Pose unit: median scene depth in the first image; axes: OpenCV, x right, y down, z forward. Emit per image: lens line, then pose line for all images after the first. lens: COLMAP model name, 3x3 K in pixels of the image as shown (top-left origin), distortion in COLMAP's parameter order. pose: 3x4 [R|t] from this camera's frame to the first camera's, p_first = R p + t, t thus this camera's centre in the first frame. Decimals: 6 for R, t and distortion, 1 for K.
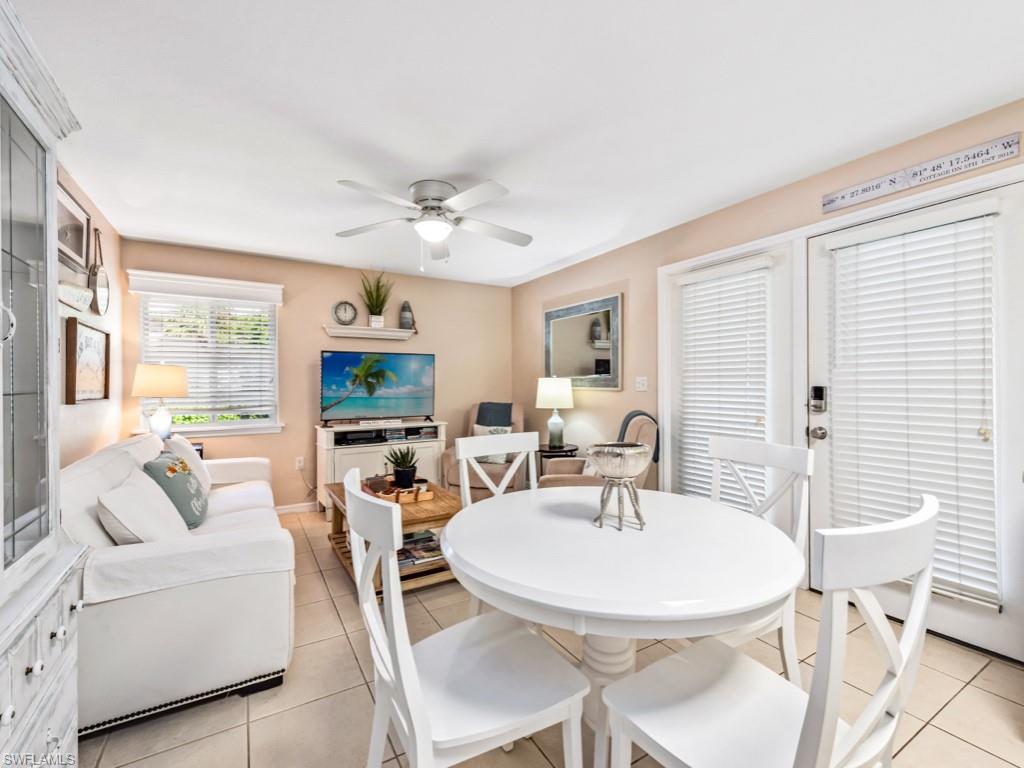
lens RADIAL K [[448.6, 0, 507.0], [0, 448.6, 384.3], [0, 0, 1]] dist [0.013301, -0.003185]
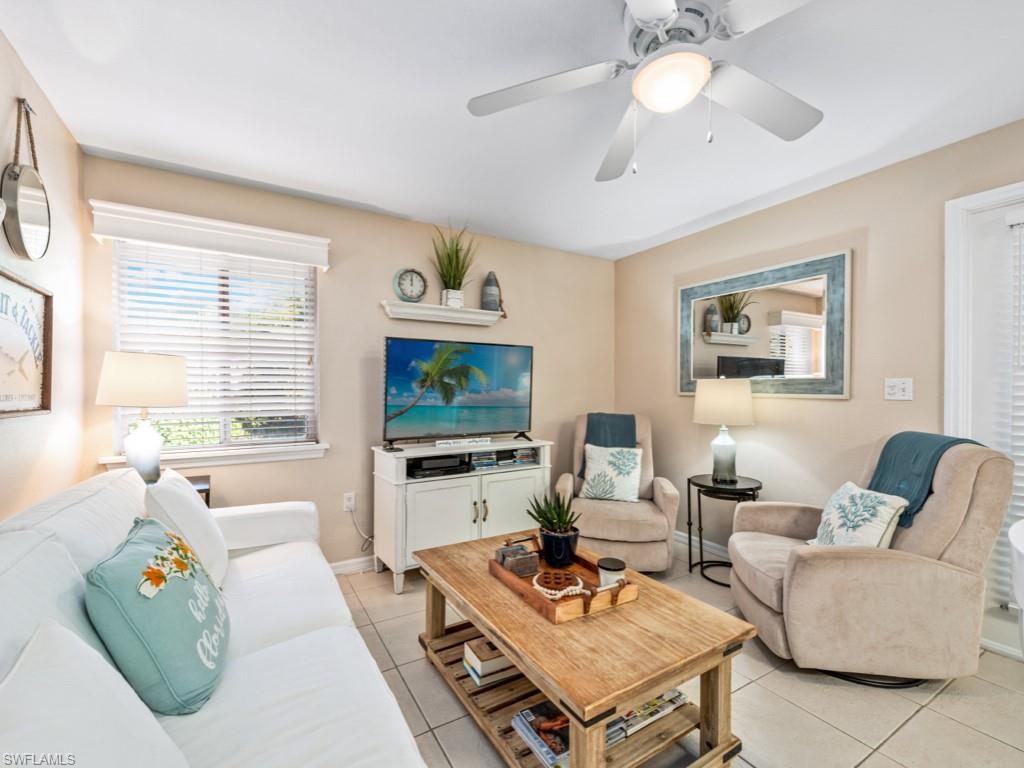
lens RADIAL K [[448.6, 0, 505.7], [0, 448.6, 391.1], [0, 0, 1]] dist [0.013301, -0.003185]
pose [[0.999977, 0.006241, 0.002780, -0.264556], [-0.006255, 0.999968, 0.004901, 0.002227], [-0.002749, -0.004918, 0.999984, 0.368324]]
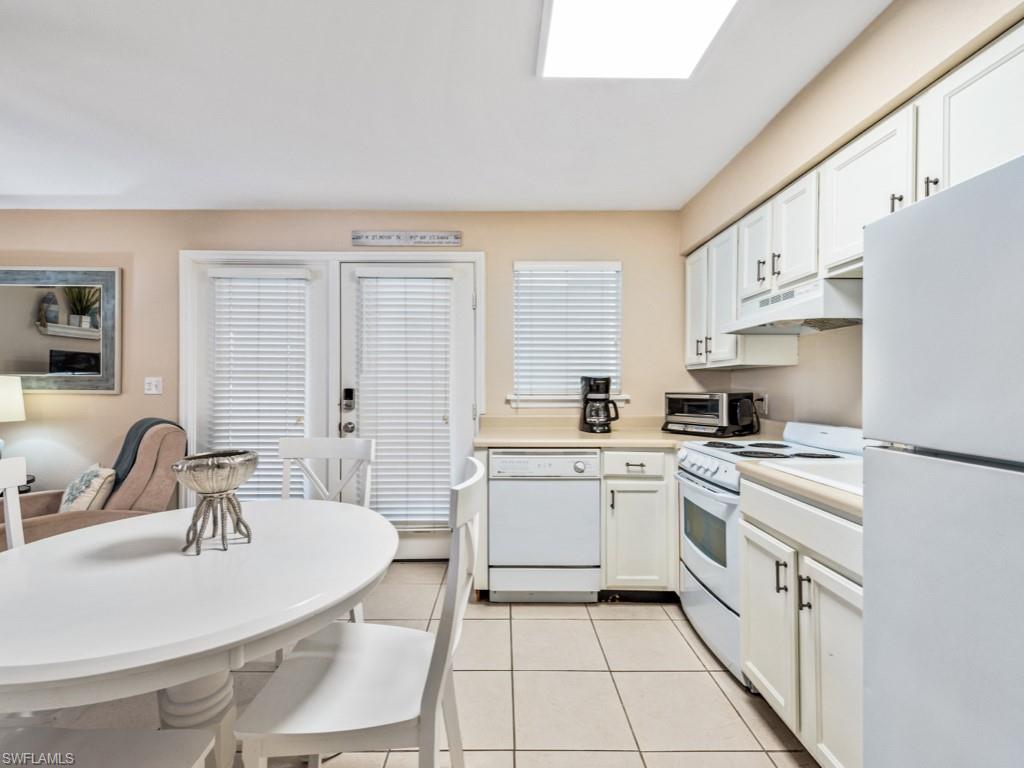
lens RADIAL K [[448.6, 0, 507.1], [0, 448.6, 384.2], [0, 0, 1]] dist [0.013301, -0.003185]
pose [[0.503415, 0.008567, 0.864002, -0.090356], [-0.003590, 0.999963, -0.007823, 0.000850], [-0.864037, 0.000837, 0.503427, 0.026977]]
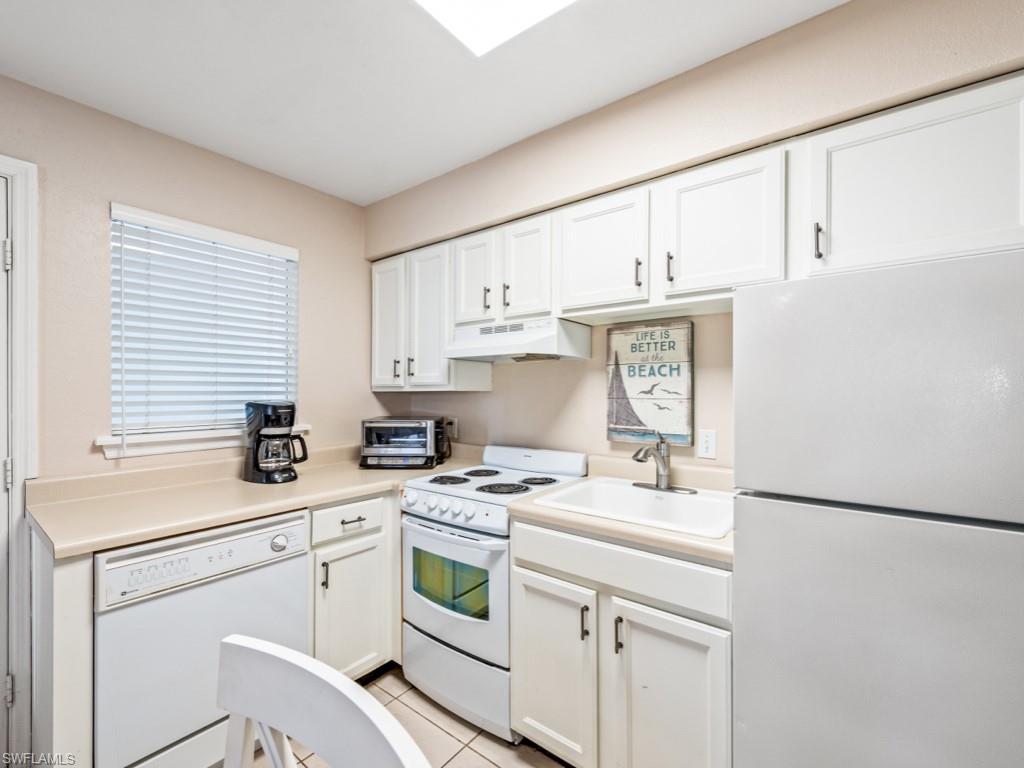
lens RADIAL K [[448.6, 0, 510.2], [0, 448.6, 391.5], [0, 0, 1]] dist [0.013301, -0.003185]
pose [[-0.363436, 0.004626, 0.931608, 0.036943], [0.001538, 0.999989, -0.004366, -0.030960], [-0.931618, -0.000154, -0.363439, 0.218848]]
